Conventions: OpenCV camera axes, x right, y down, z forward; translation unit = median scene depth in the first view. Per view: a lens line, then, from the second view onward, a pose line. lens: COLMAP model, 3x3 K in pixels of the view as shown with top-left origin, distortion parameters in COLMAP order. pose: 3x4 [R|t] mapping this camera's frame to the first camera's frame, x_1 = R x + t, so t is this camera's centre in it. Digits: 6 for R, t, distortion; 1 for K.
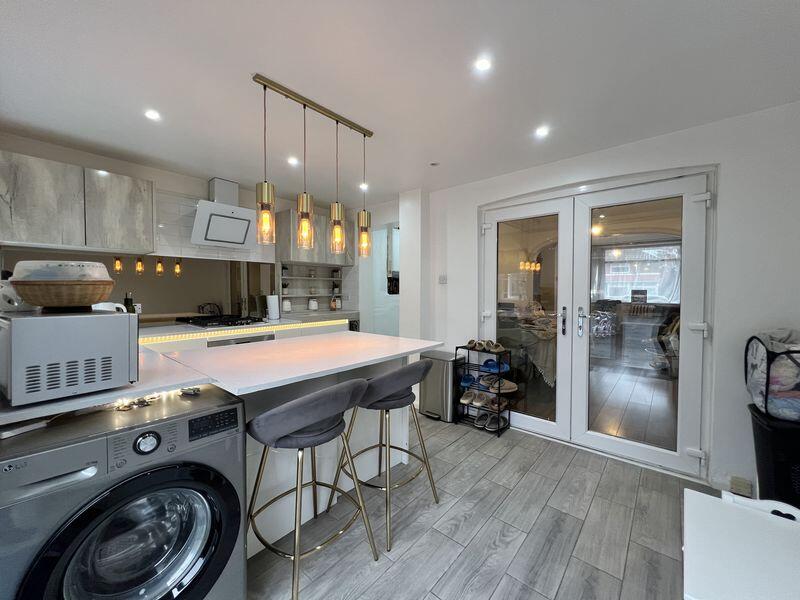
lens RADIAL K [[319.8, 0, 396.0], [0, 319.8, 297.7], [0, 0, 1]] dist [-0.000187, -0.000038]
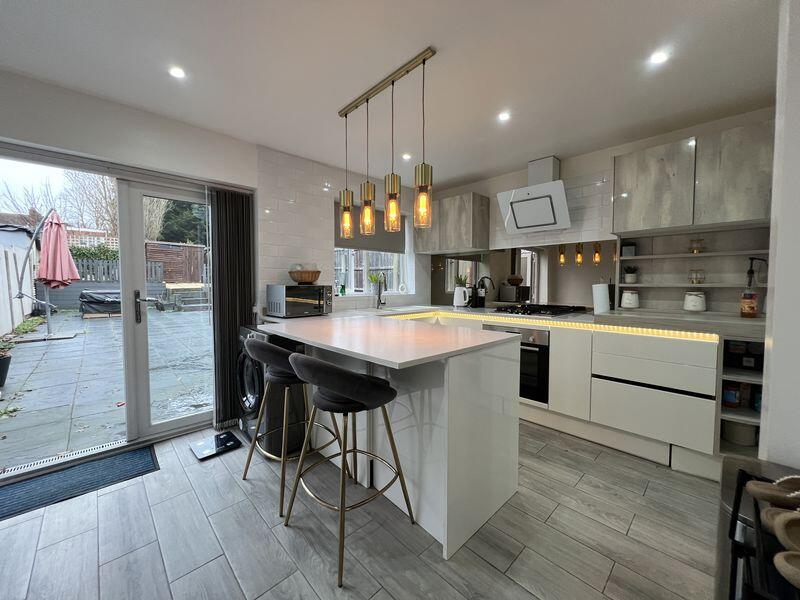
lens RADIAL K [[320.3, 0, 398.0], [0, 320.3, 296.8], [0, 0, 1]] dist [-0.002660, -0.000364]
pose [[-0.092478, 0.039647, -0.994925, 0.376093], [-0.027525, 0.998723, 0.042357, 0.003577], [0.995334, 0.031302, -0.091268, 0.576289]]
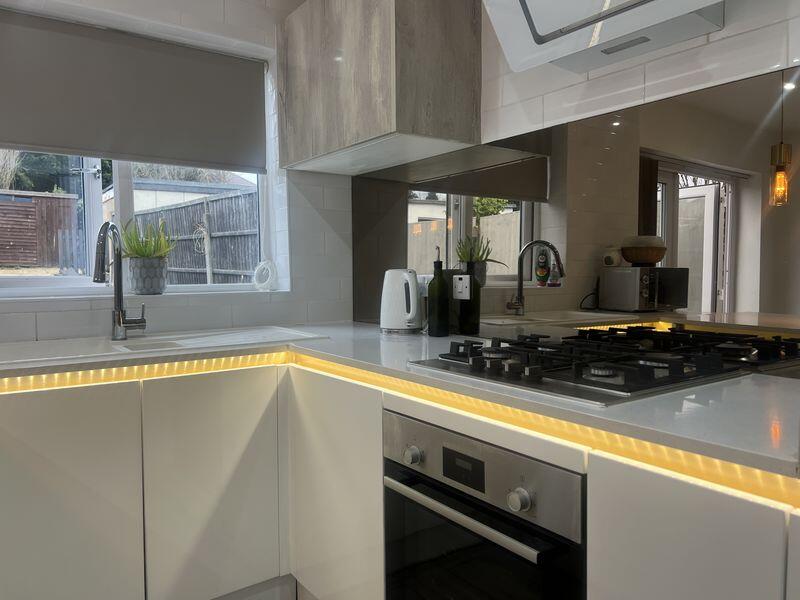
lens RADIAL K [[605.5, 0, 410.7], [0, 605.5, 299.5], [0, 0, 1]] dist [0.071498, -0.112135]
pose [[-0.225697, 0.049717, -0.972928, -0.047540], [-0.021370, 0.998204, 0.055966, 0.006389], [0.973963, 0.033423, -0.224229, 0.816602]]
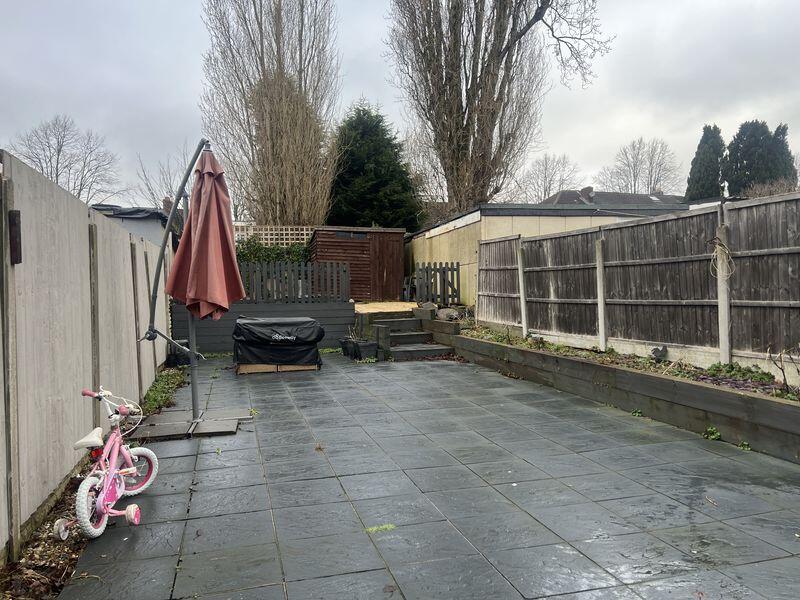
lens RADIAL K [[600.1, 0, 396.8], [0, 600.1, 304.5], [0, 0, 1]] dist [0.075817, -0.105499]
pose [[-0.547507, 0.015467, -0.836658, -0.159458], [-0.001054, 0.999816, 0.019173, 0.017178], [0.836801, 0.011379, -0.547389, -0.186490]]
